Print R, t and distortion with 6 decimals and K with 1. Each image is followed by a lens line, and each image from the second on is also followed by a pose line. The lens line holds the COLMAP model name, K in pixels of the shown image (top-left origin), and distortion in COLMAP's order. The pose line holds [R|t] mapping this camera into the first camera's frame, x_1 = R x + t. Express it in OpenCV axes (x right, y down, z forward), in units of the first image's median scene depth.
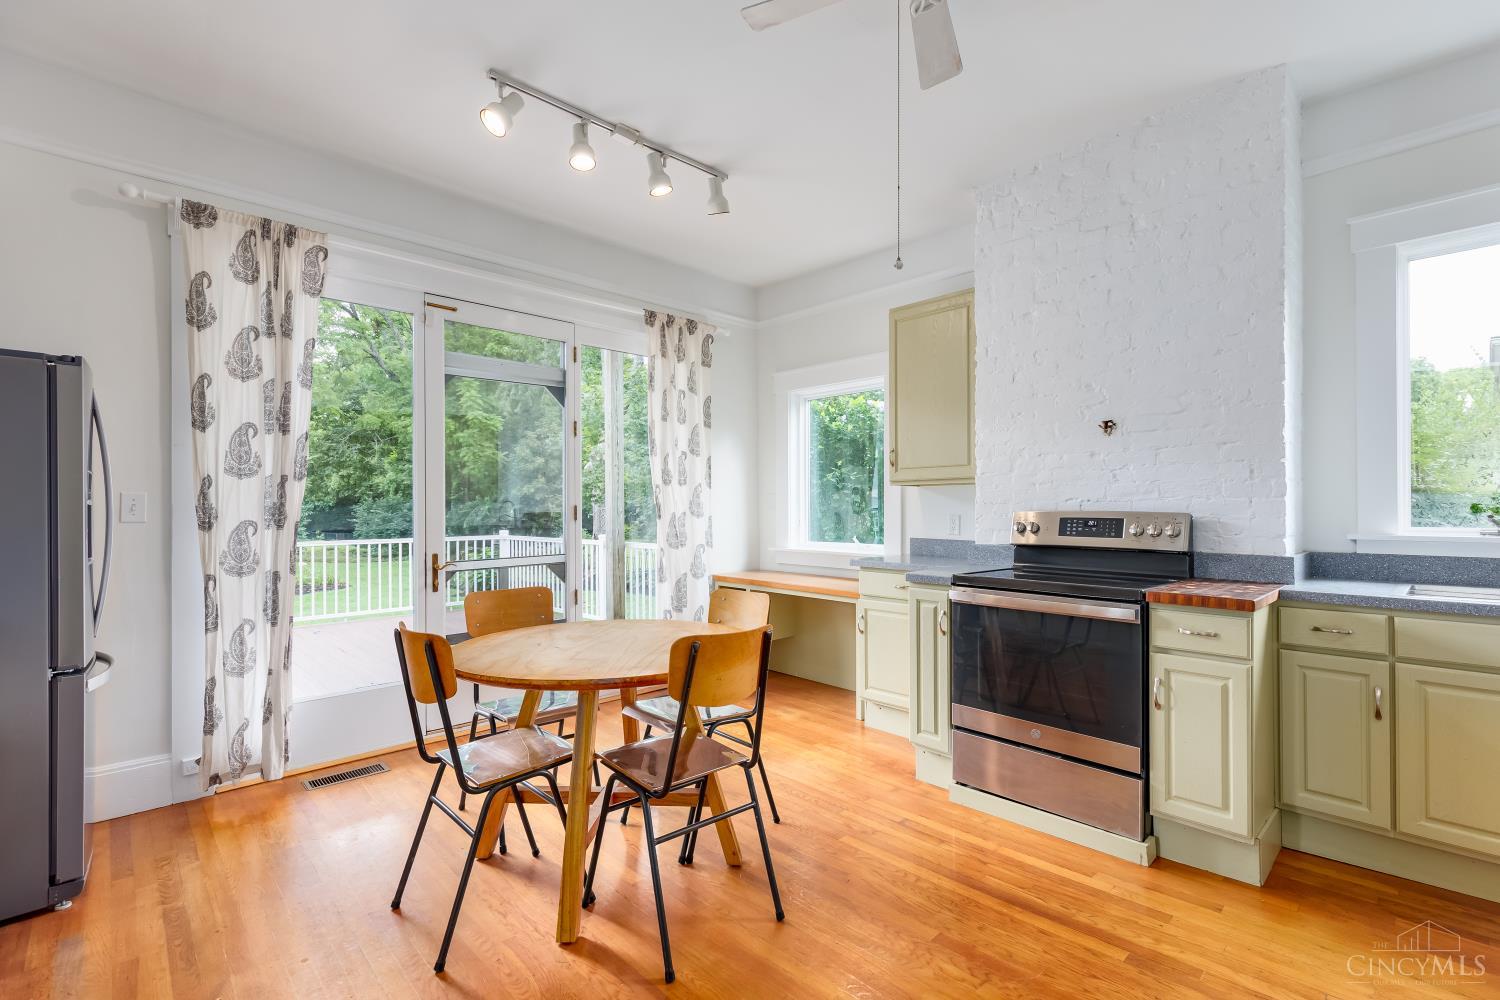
lens RADIAL K [[673.8, 0, 767.0], [0, 673.8, 504.5], [0, 0, 1]] dist [0.002839, -0.000009]
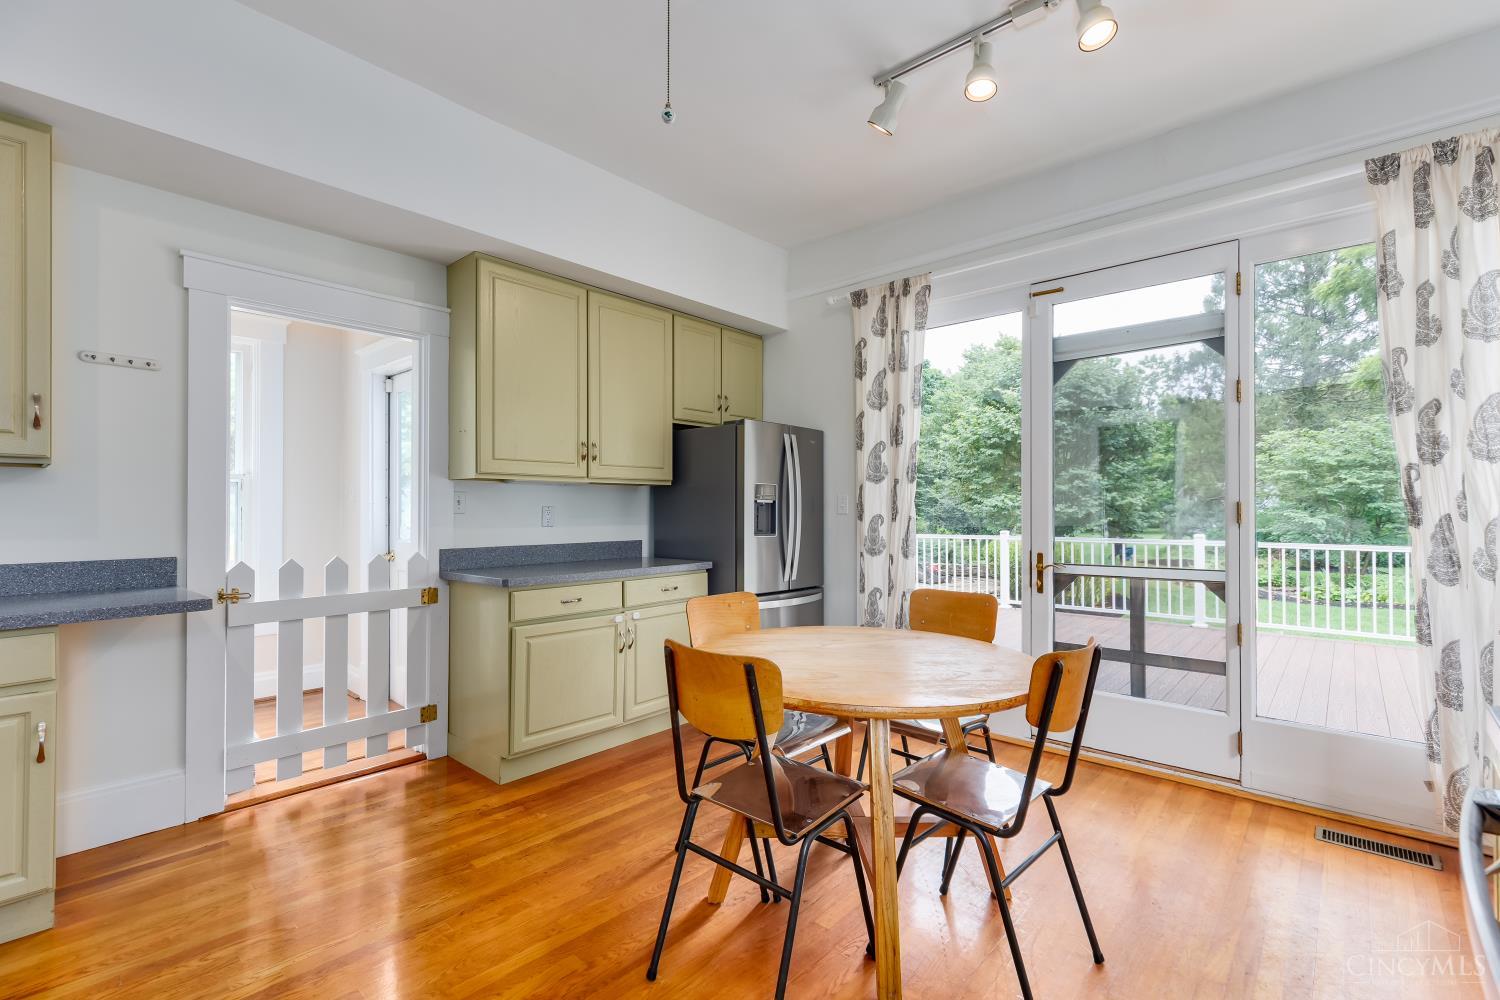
lens RADIAL K [[673.8, 0, 767.0], [0, 673.8, 504.5], [0, 0, 1]] dist [0.002839, -0.000009]
pose [[0.070162, -0.000267, -0.997536, 0.518412], [0.002402, 0.999997, -0.000099, 0.003341], [0.997533, -0.002389, 0.070163, 0.652636]]
